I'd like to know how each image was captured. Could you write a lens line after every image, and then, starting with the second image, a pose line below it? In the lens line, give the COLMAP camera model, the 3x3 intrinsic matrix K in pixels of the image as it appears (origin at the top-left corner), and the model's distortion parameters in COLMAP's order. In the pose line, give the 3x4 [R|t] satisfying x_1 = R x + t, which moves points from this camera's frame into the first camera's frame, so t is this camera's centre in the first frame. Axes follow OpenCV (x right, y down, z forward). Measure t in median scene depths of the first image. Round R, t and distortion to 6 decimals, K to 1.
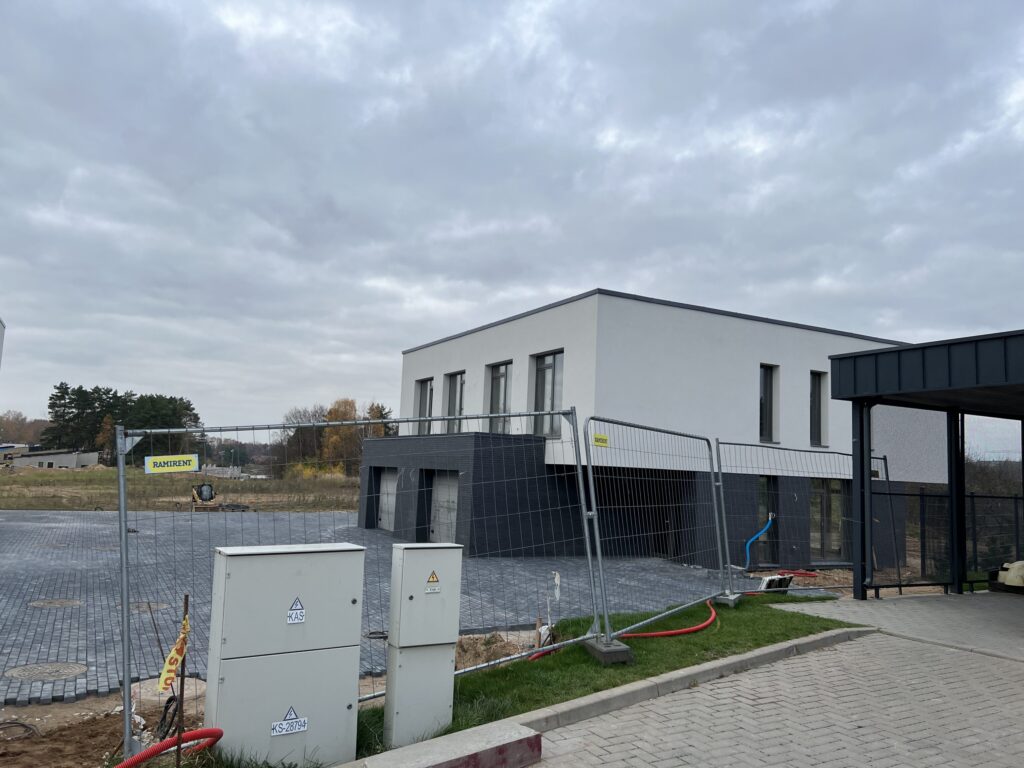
lens RADIAL K [[755.9, 0, 512.0], [0, 755.9, 384.0], [0, 0, 1]] dist [0.024229, 0.002015]
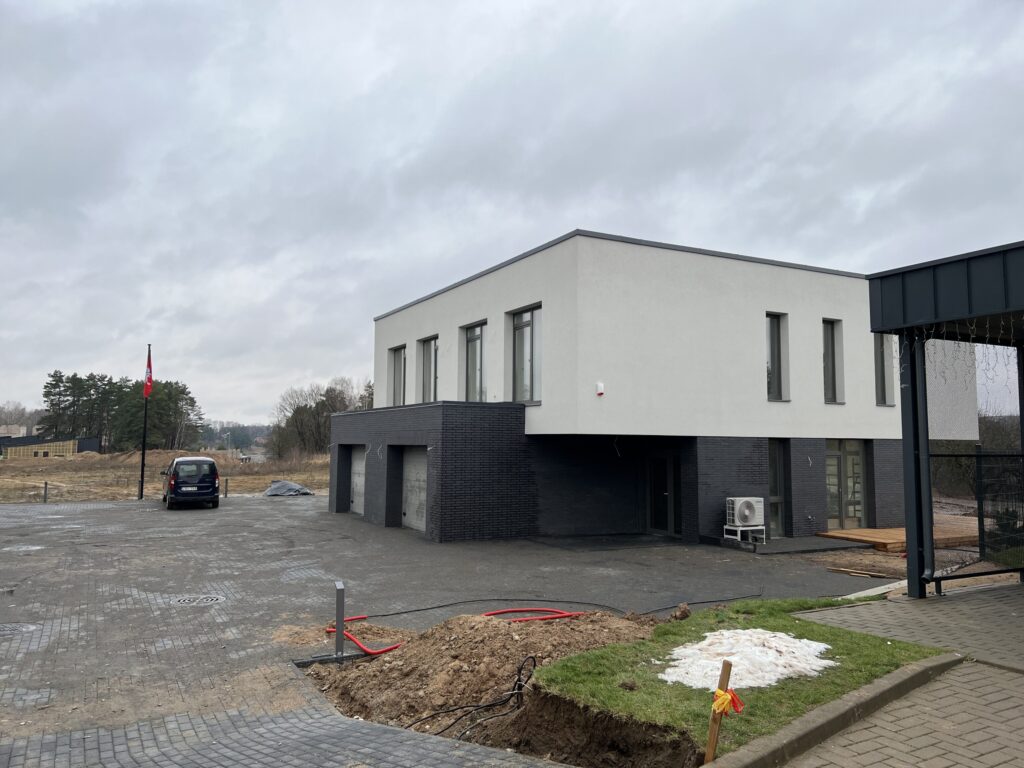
lens RADIAL K [[750.2, 0, 512.0], [0, 750.2, 384.0], [0, 0, 1]] dist [0.006784, 0.002413]
pose [[0.999339, -0.036130, -0.004047, 0.027556], [0.036249, 0.998741, 0.034689, 0.013233], [0.002789, -0.034813, 0.999390, 0.104828]]
